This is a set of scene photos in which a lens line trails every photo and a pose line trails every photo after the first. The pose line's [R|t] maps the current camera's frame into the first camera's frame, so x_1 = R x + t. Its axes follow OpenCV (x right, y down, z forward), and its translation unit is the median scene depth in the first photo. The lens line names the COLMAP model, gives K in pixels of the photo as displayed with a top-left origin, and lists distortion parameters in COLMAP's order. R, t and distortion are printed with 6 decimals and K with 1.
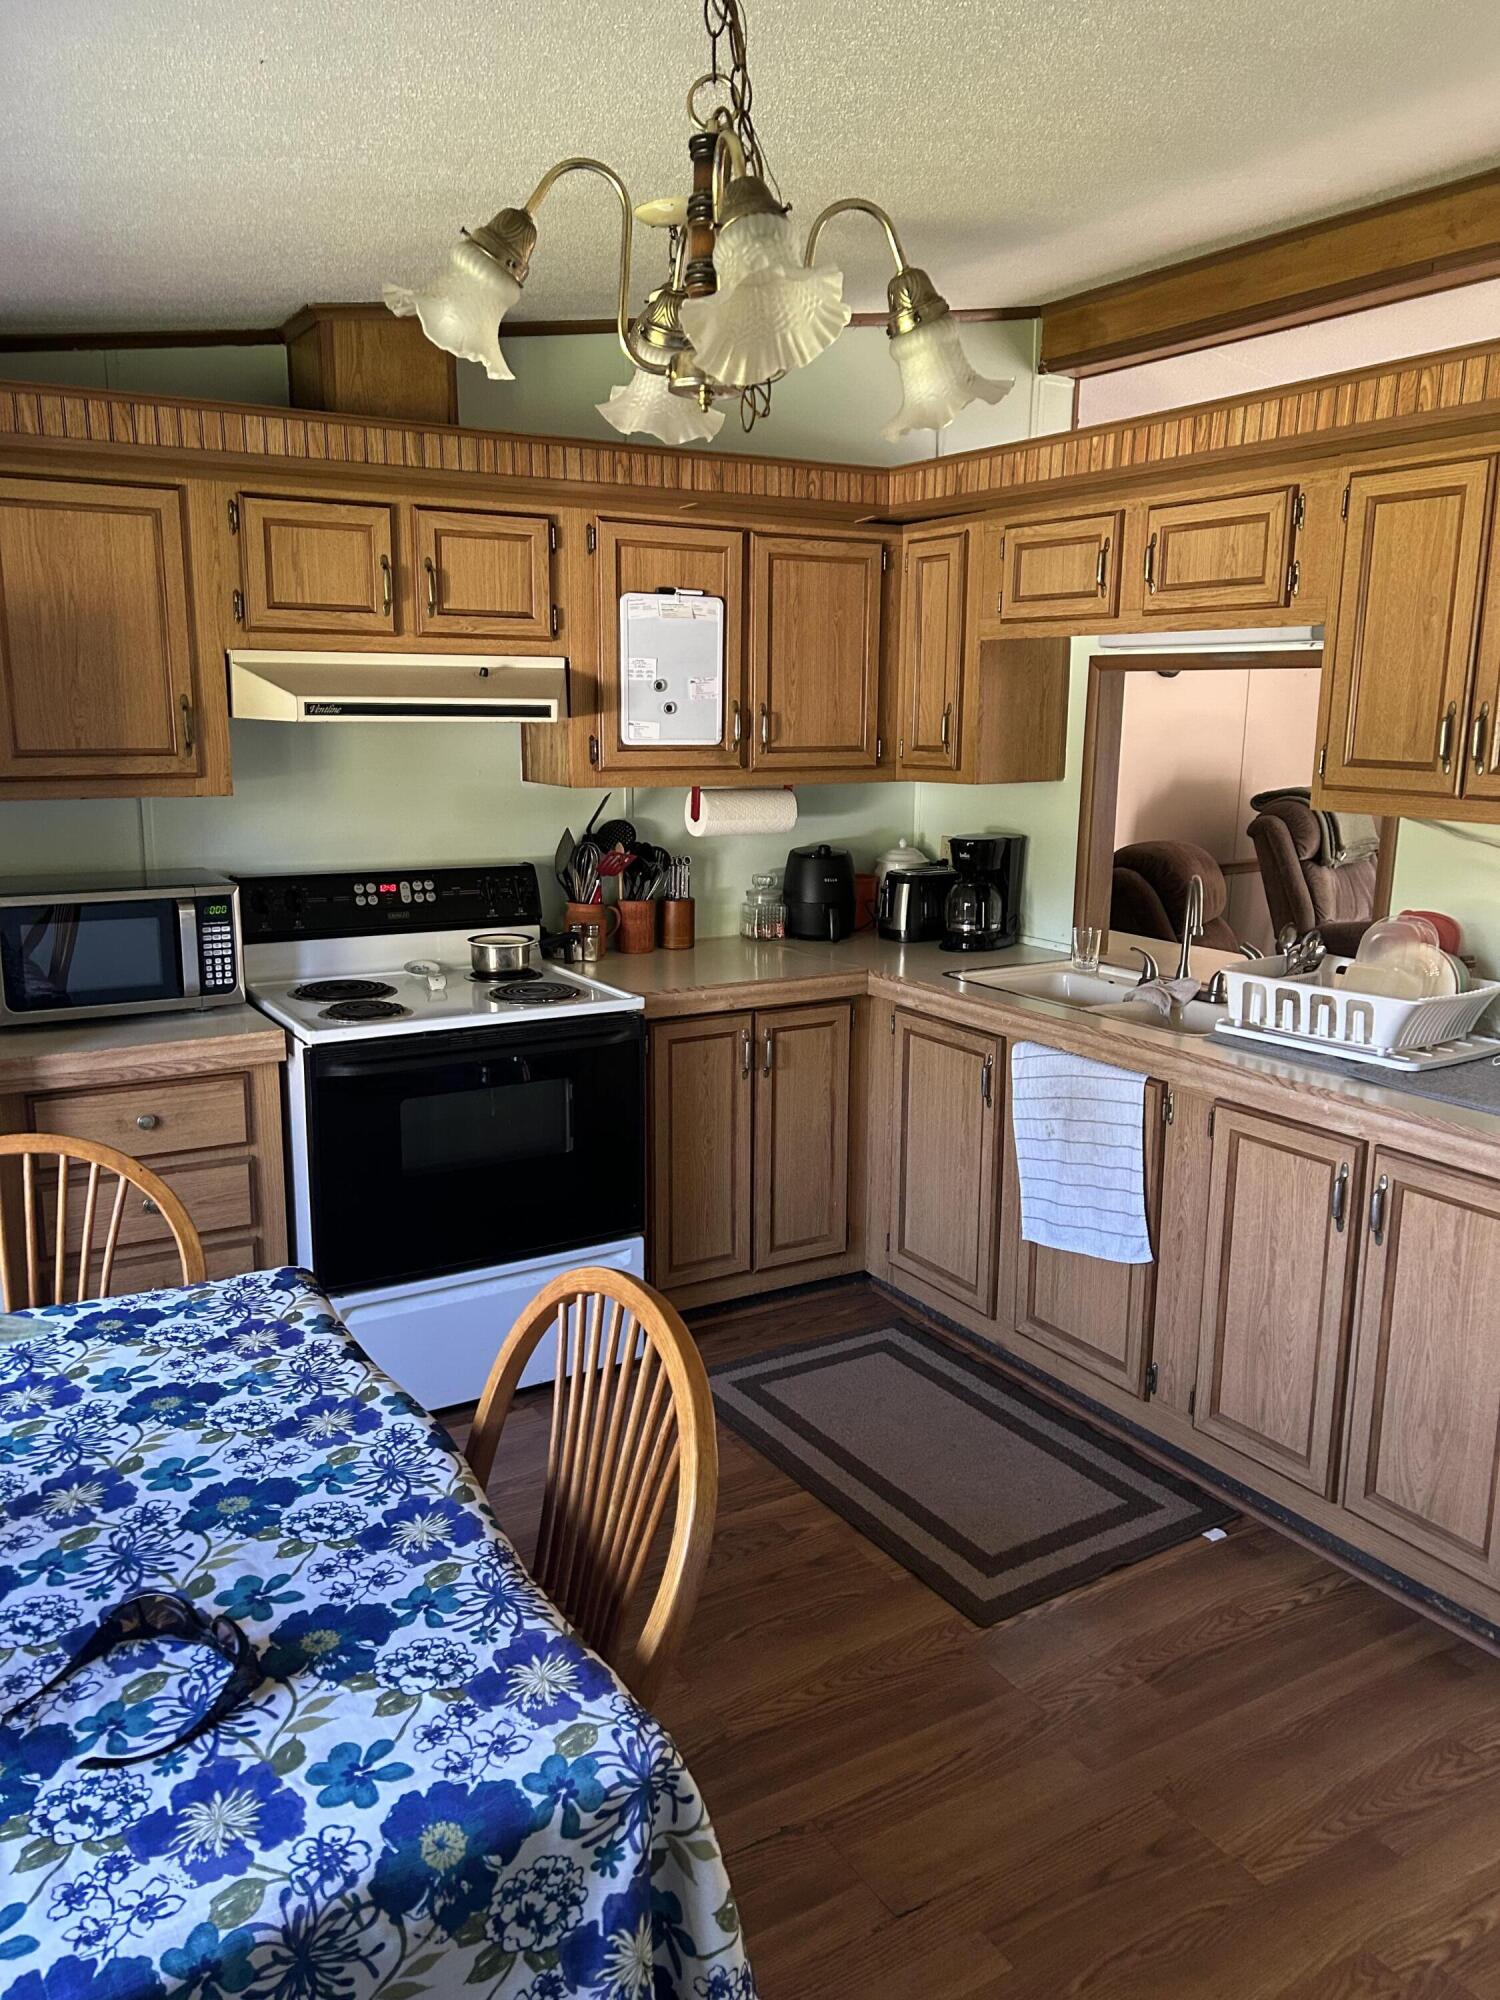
lens RADIAL K [[1500.3, 0, 744.9], [0, 1500.3, 1001.1], [0, 0, 1]] dist [0.061369, -0.065641]
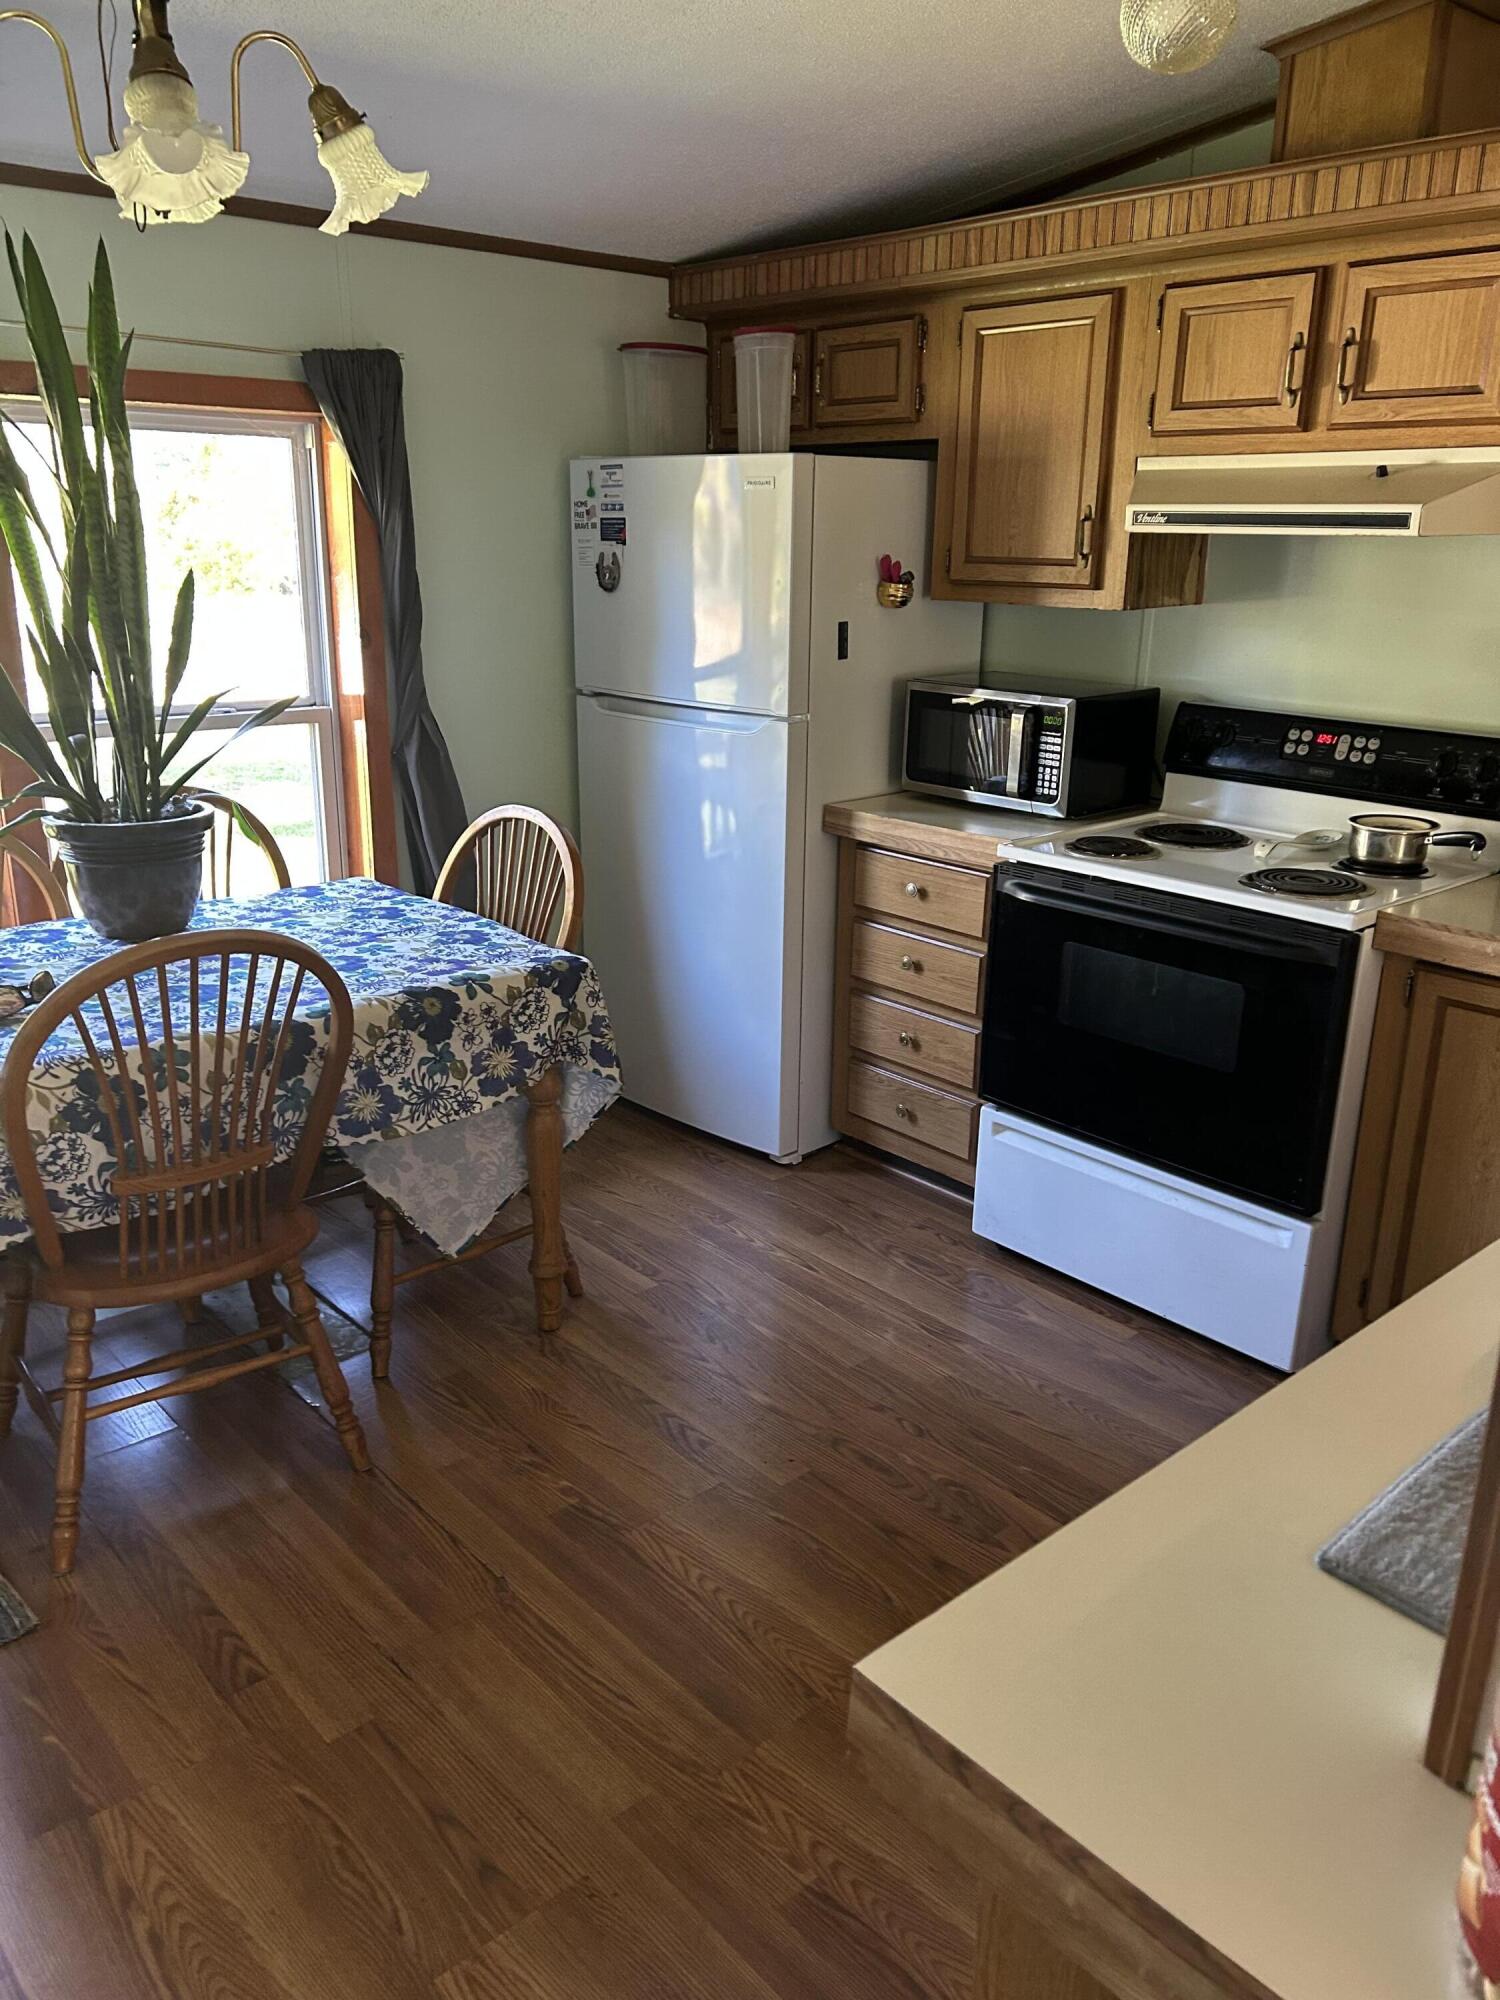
lens RADIAL K [[1500.3, 0, 743.1], [0, 1500.3, 1001.7], [0, 0, 1]] dist [0.061369, -0.065641]
pose [[0.185907, 0.292409, -0.938049, 0.628359], [-0.210025, 0.944453, 0.252782, -0.093777], [0.959858, 0.150020, 0.236993, 0.572783]]
